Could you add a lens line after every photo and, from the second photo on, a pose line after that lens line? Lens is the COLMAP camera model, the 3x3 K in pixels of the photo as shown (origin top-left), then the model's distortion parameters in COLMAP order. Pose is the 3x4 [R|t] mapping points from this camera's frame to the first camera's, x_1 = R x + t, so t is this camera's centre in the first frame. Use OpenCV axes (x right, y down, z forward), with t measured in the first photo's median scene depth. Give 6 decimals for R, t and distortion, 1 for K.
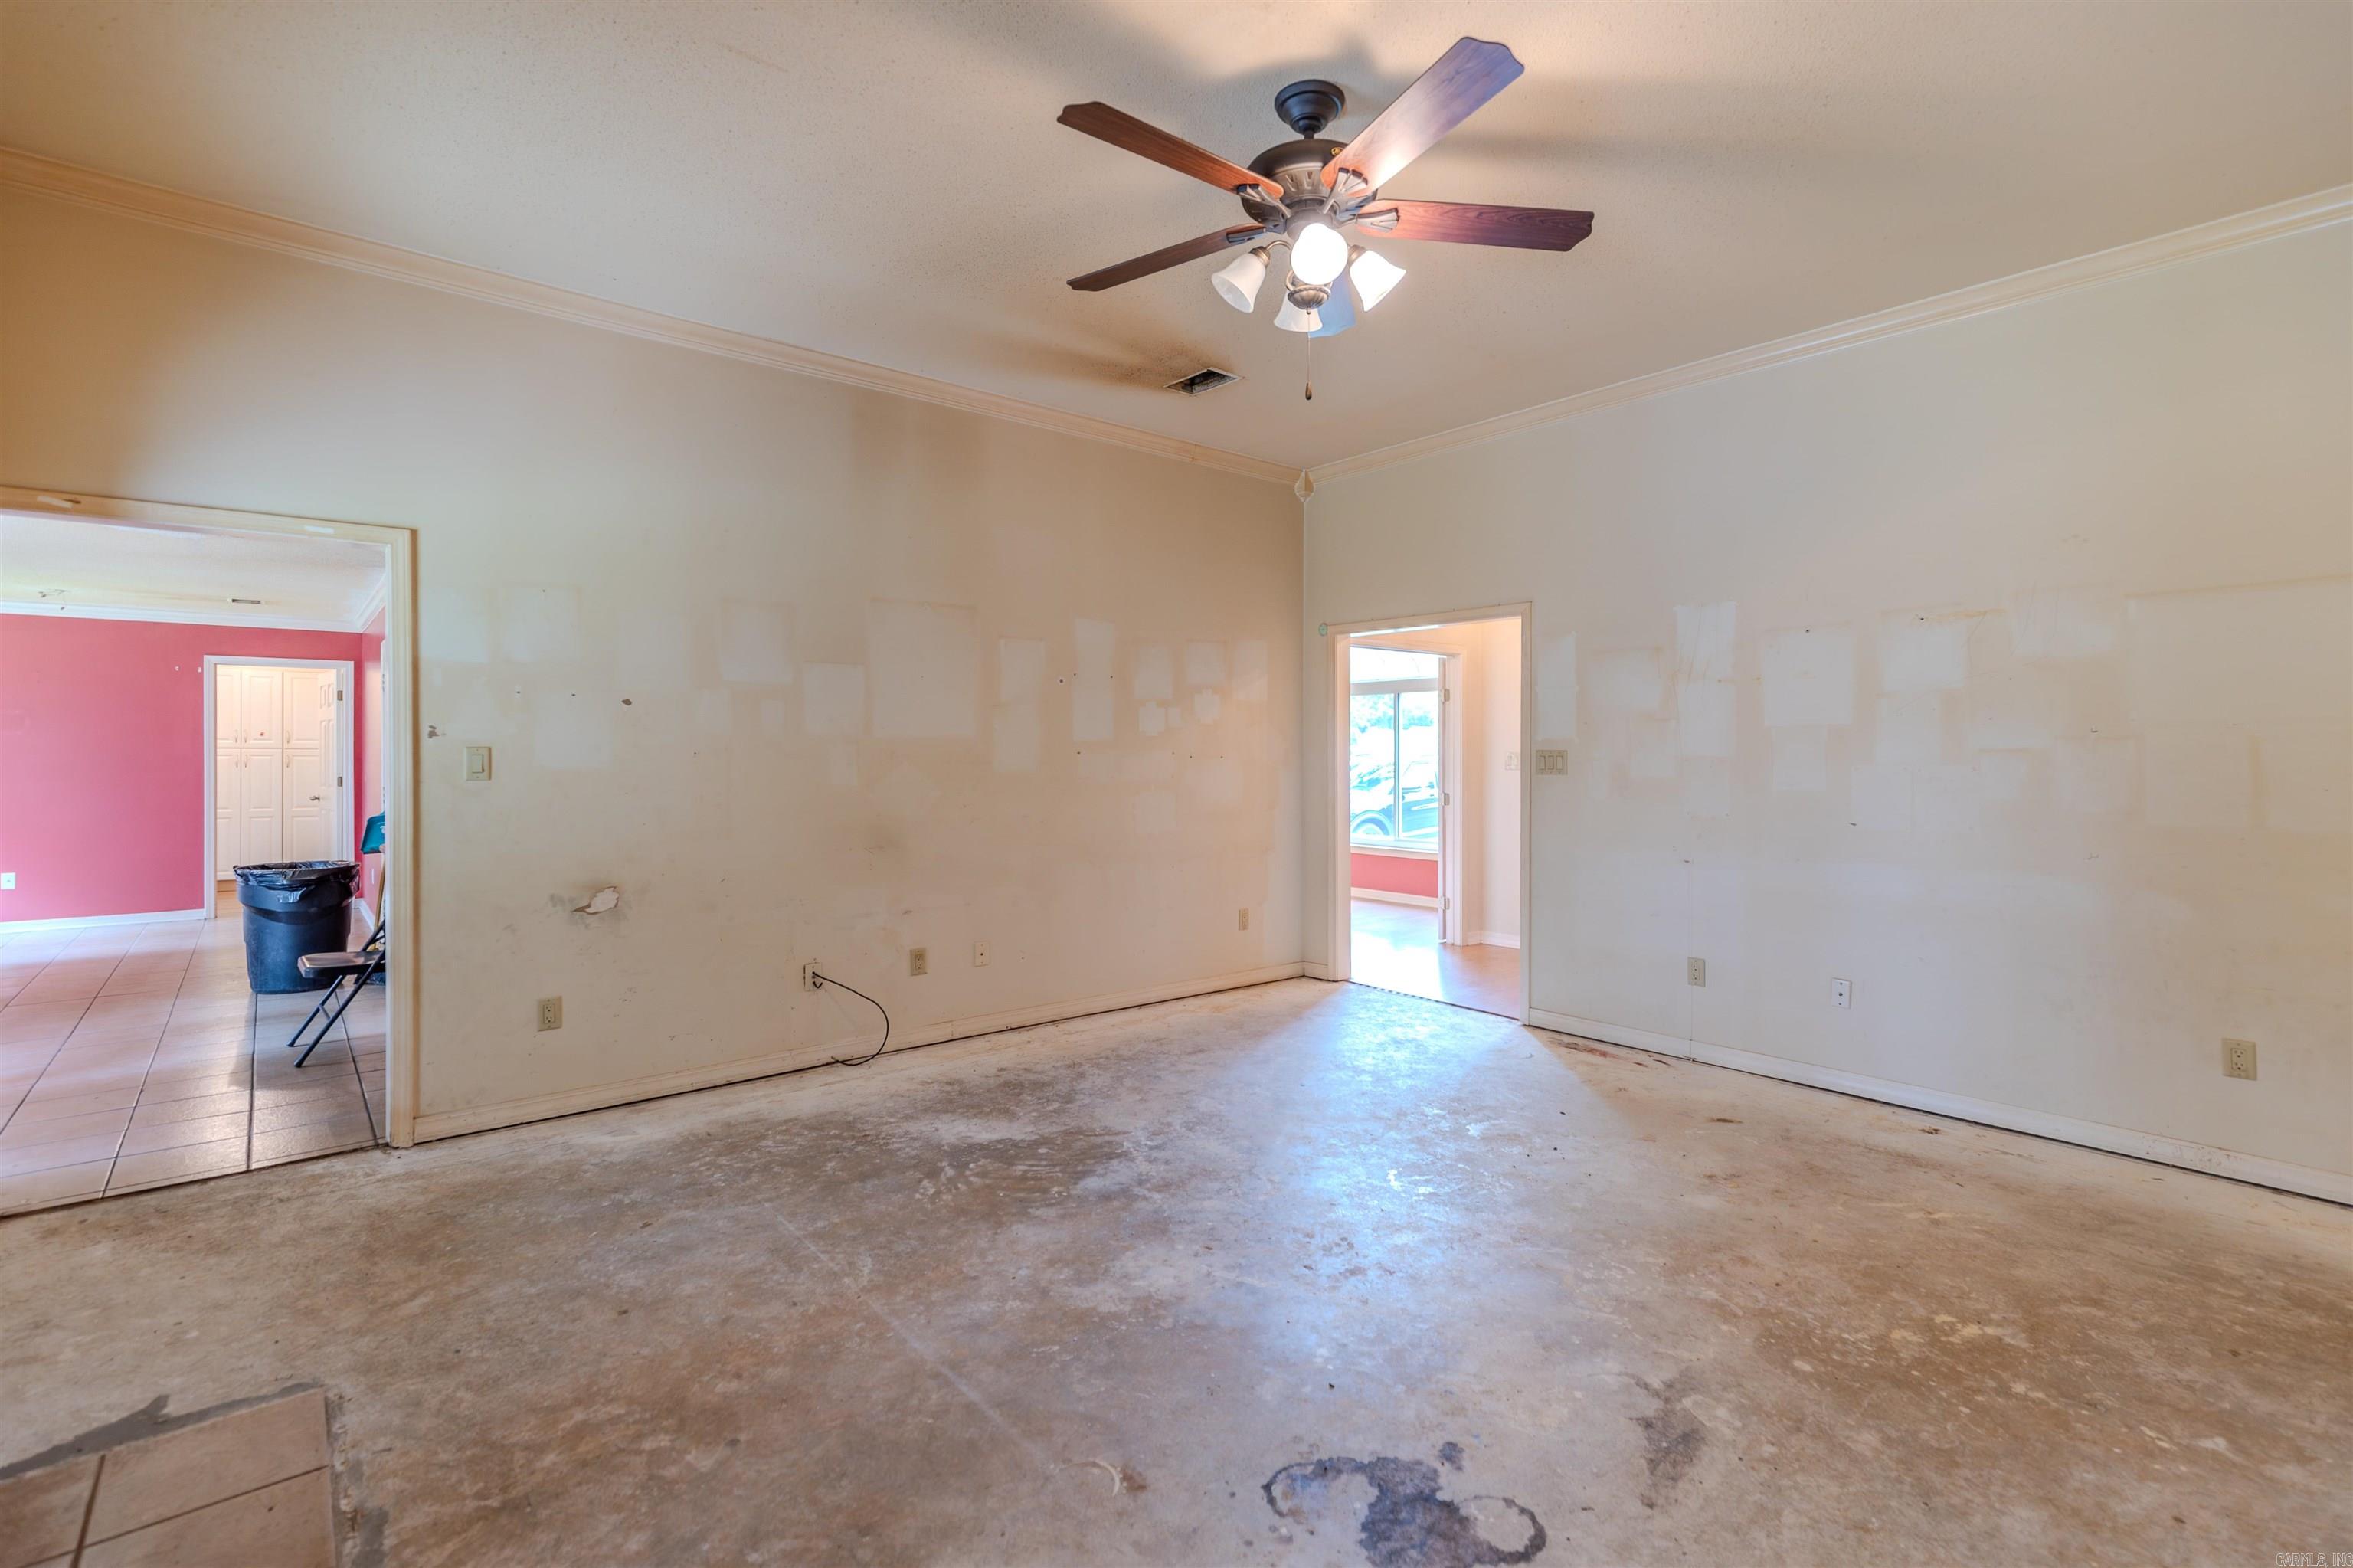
lens RADIAL K [[1110.3, 0, 1178.1], [0, 1110.3, 751.7], [0, 0, 1]] dist [0.002902, 0.000134]
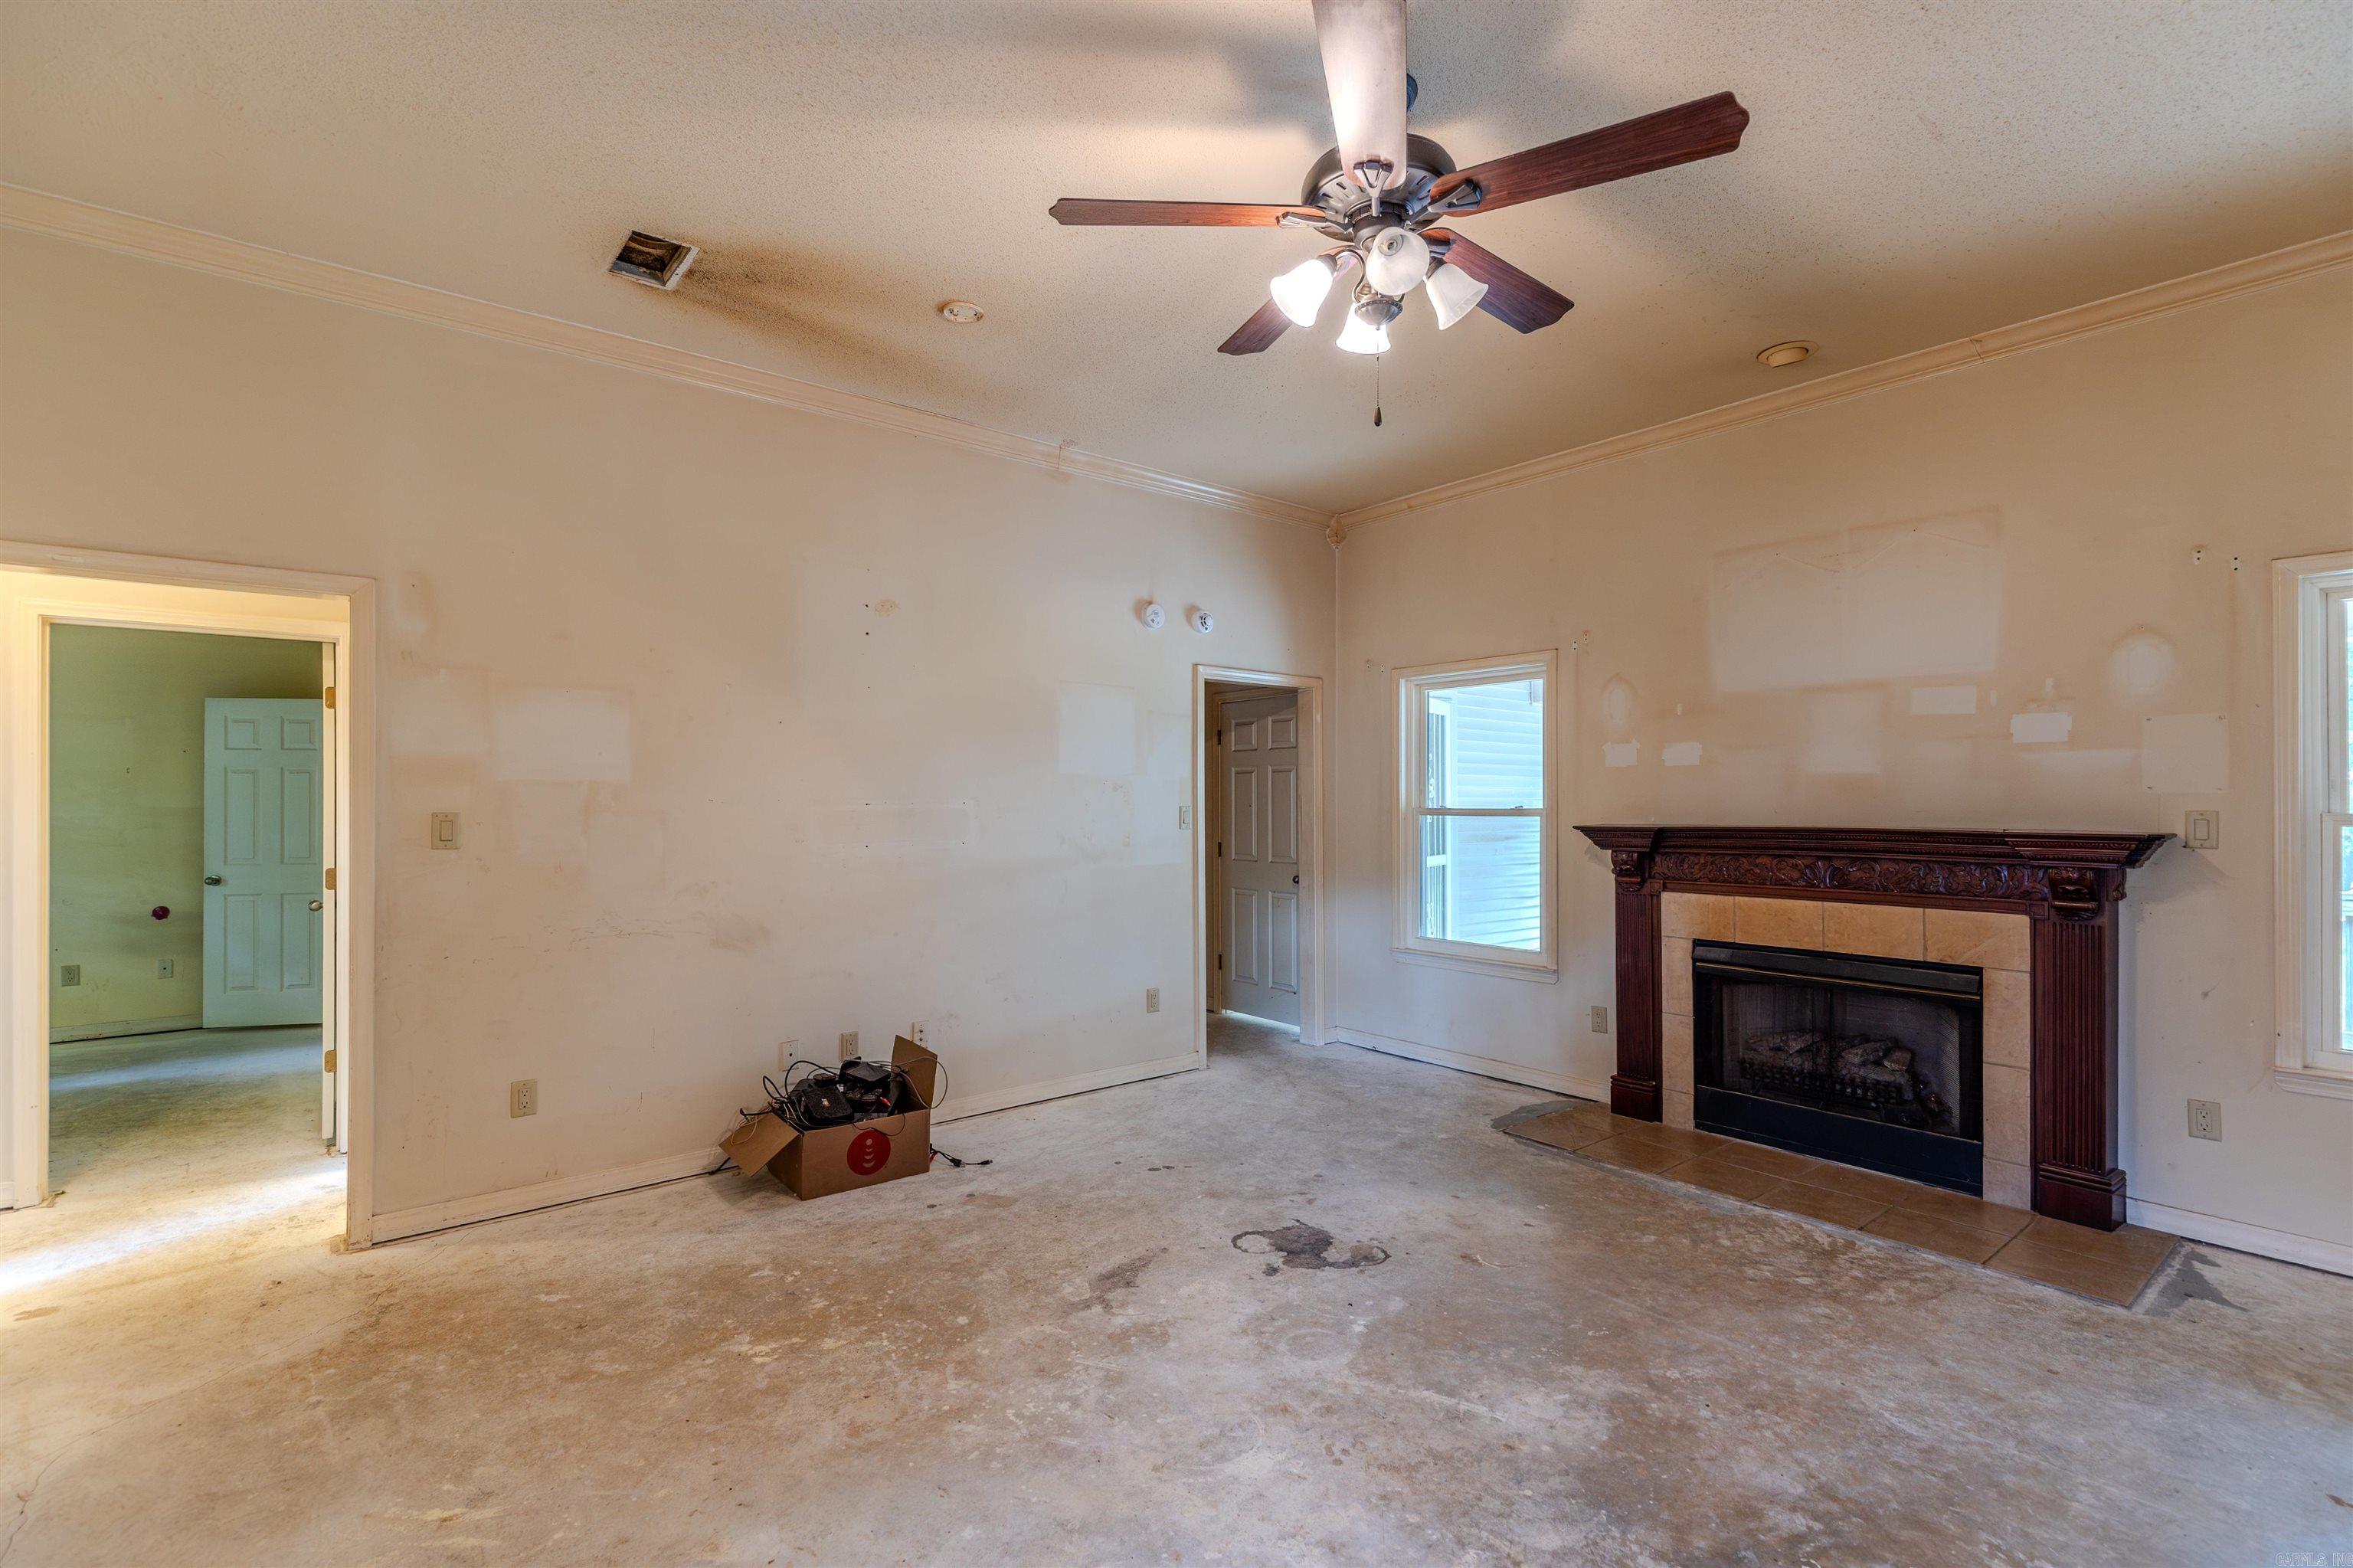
lens RADIAL K [[1067.7, 0, 1170.1], [0, 1067.7, 796.7], [0, 0, 1]] dist [0.006329, -0.002824]
pose [[-0.999816, -0.001802, 0.019075, 0.278278], [-0.001870, 0.999992, -0.003546, -0.015075], [-0.019069, -0.003581, -0.999812, 1.926401]]
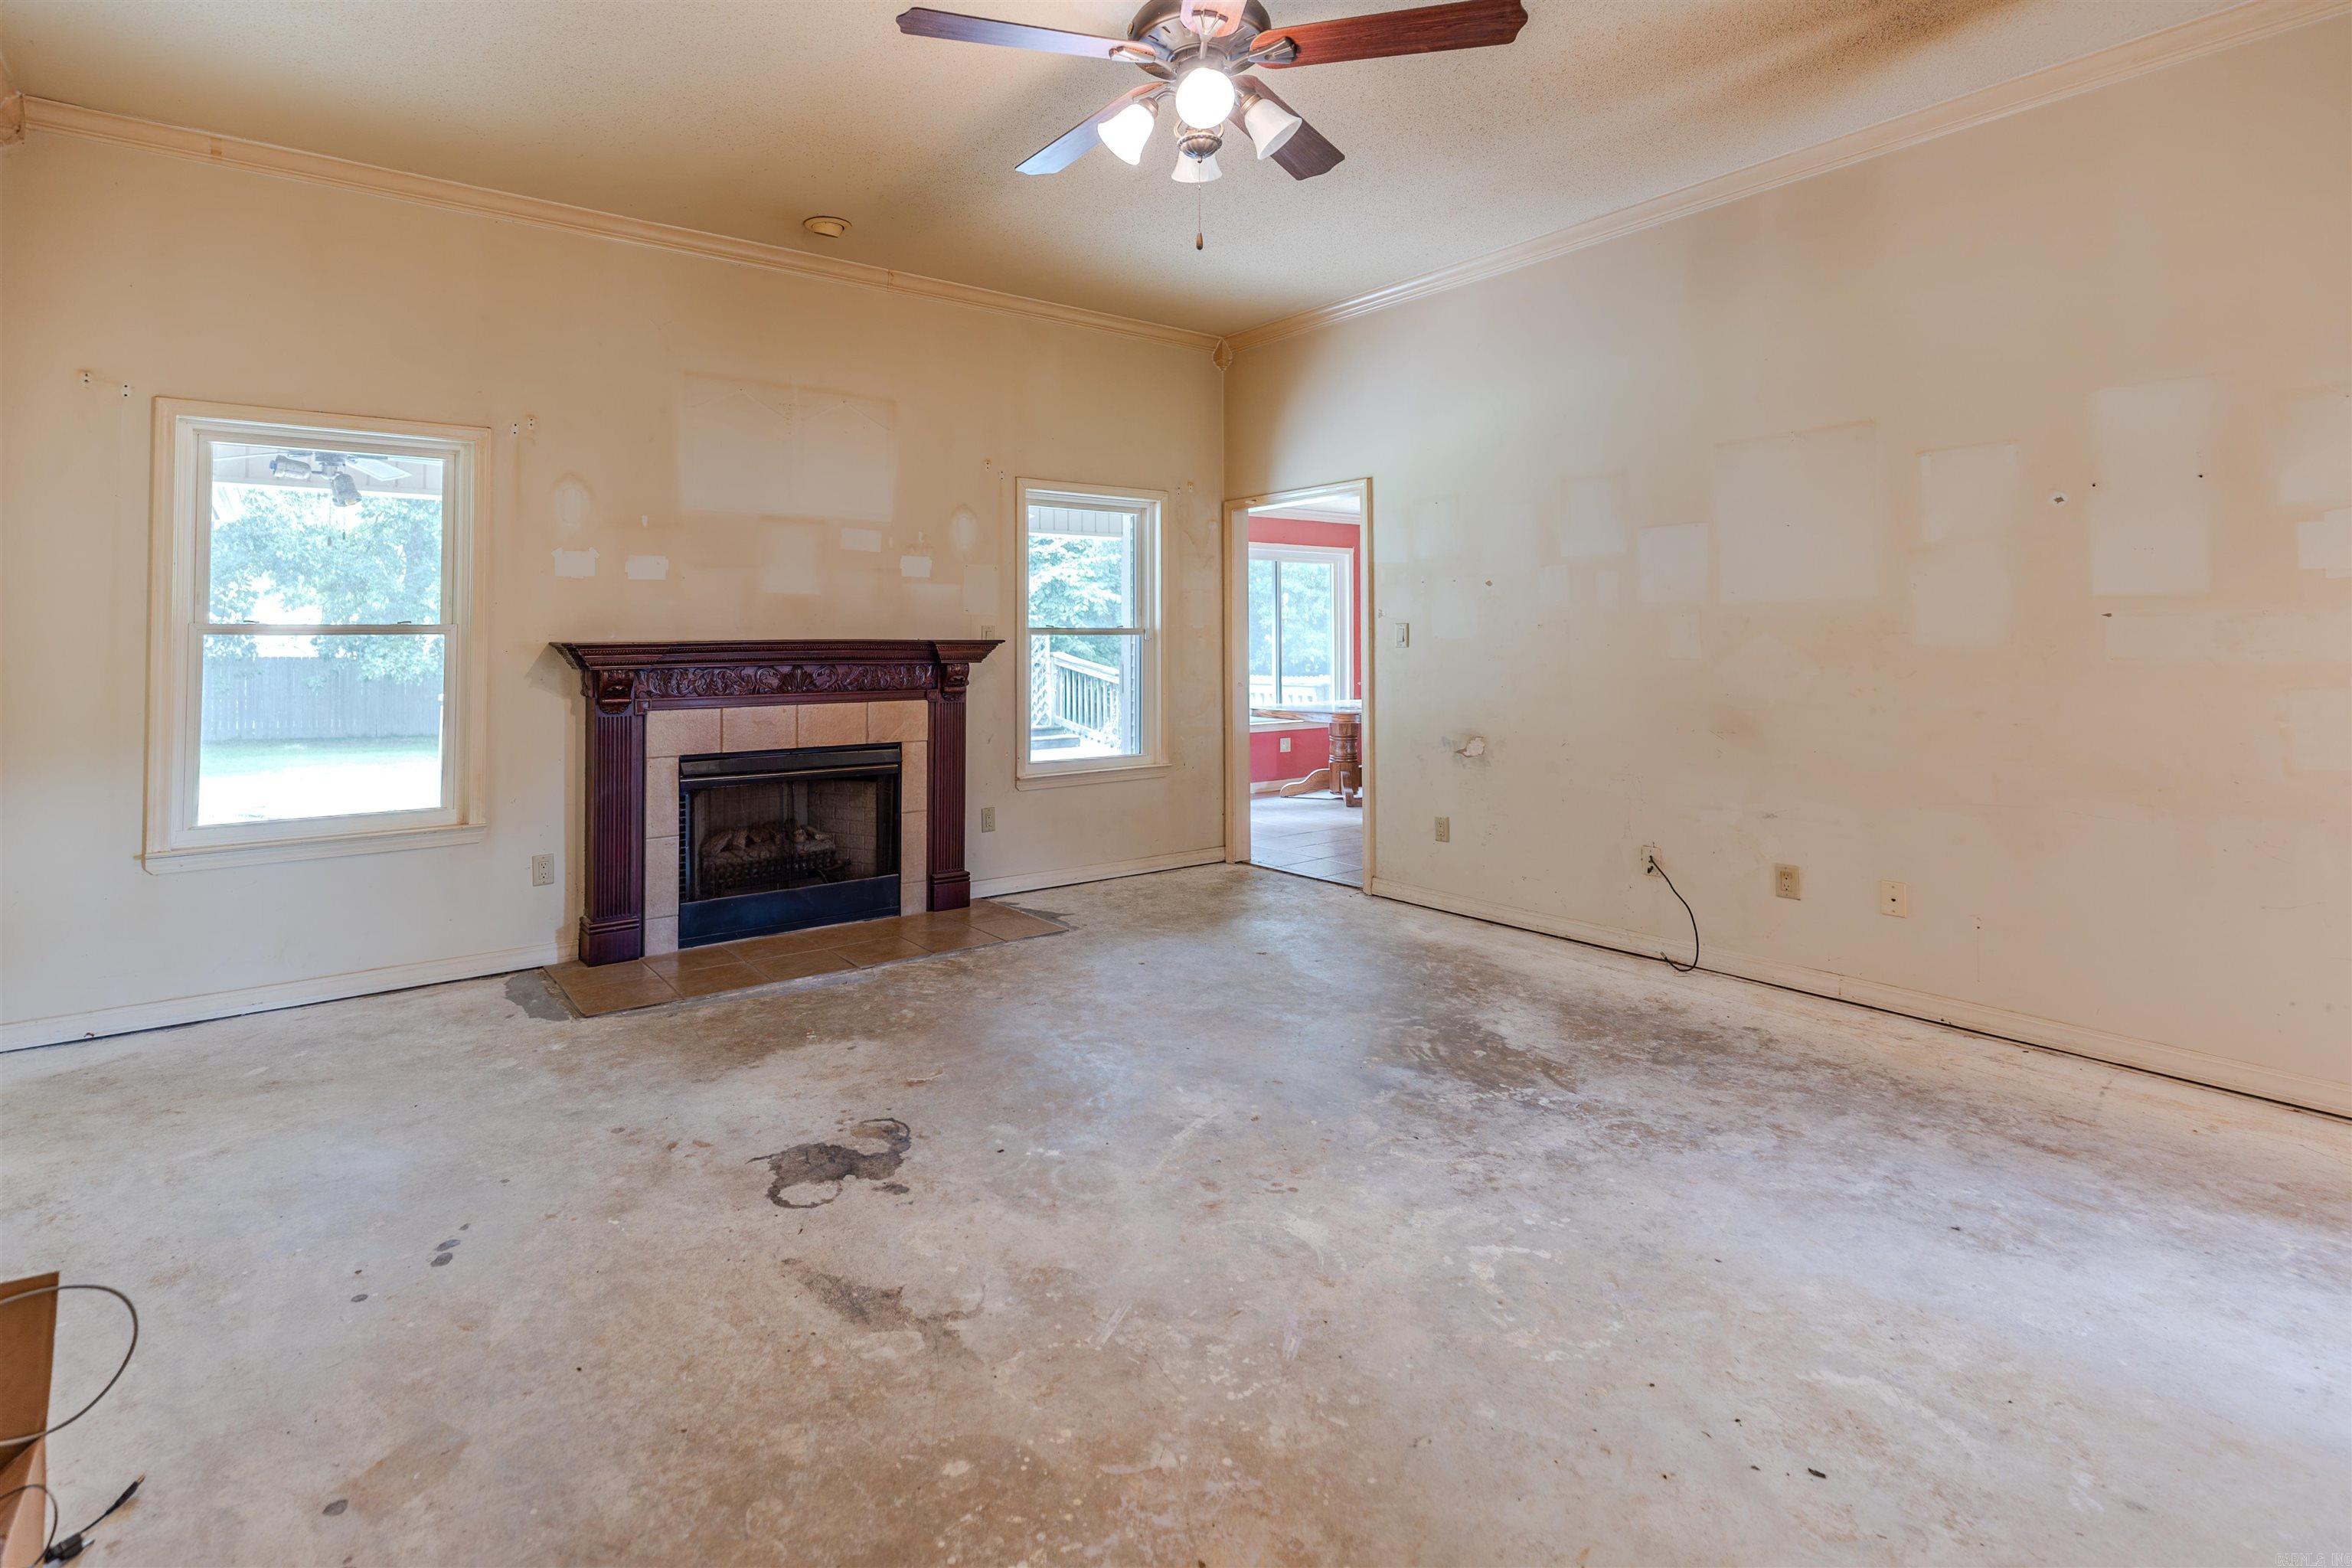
lens RADIAL K [[1113.0, 0, 1059.0], [0, 1113.0, 615.3], [0, 0, 1]] dist [0.005834, -0.000170]
pose [[-0.100382, -0.025938, -0.994611, 1.127410], [0.003413, 0.999645, -0.026414, 0.029820], [0.994943, -0.006046, -0.100258, 1.011291]]
